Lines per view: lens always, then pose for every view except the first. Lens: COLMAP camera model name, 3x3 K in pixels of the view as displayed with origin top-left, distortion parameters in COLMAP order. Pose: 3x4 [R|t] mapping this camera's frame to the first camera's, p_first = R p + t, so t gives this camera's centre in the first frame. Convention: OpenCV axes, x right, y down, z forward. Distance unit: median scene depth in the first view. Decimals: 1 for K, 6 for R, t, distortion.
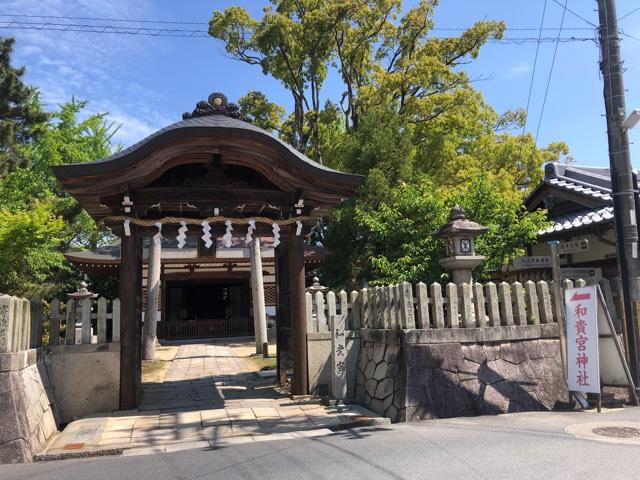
lens RADIAL K [[528.9, 0, 320.0], [0, 528.9, 240.0], [0, 0, 1]] dist [0.021373, -0.009743]
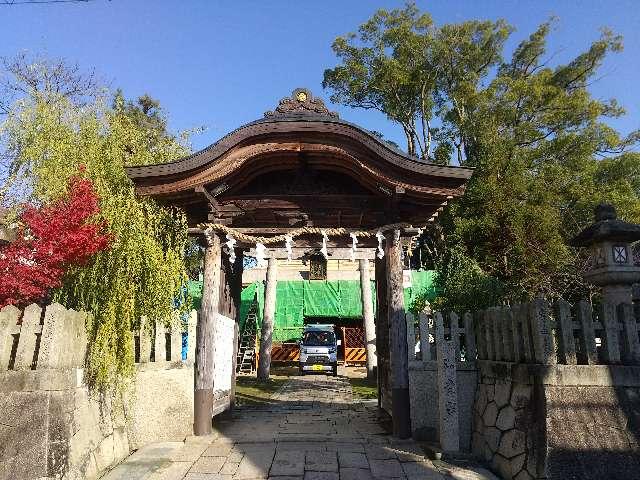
lens RADIAL K [[448.3, 0, 320.0], [0, 448.3, 240.0], [0, 0, 1]] dist [-0.011425, -0.002258]
pose [[0.966991, -0.020060, -0.254020, 0.024987], [-0.000162, 0.996848, -0.079341, 0.044378], [0.254811, 0.076763, 0.963939, 0.296499]]
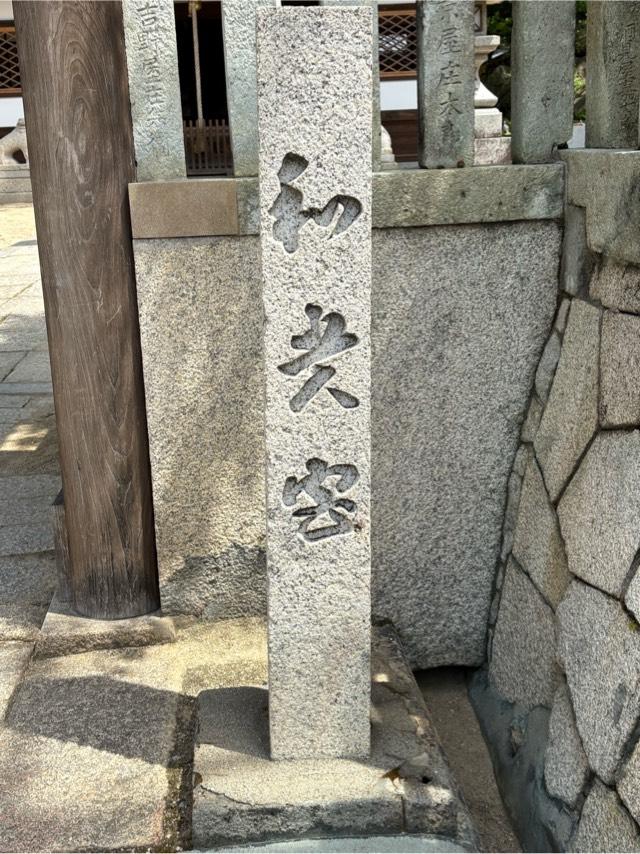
lens RADIAL K [[1154.9, 0, 320.0], [0, 1154.9, 427.0], [0, 0, 1]] dist [-0.040099, -0.019778]
pose [[0.979481, 0.053611, -0.194274, 0.083124], [0.026805, 0.920751, 0.389230, 0.132622], [0.199745, -0.386451, 0.900421, 0.789656]]
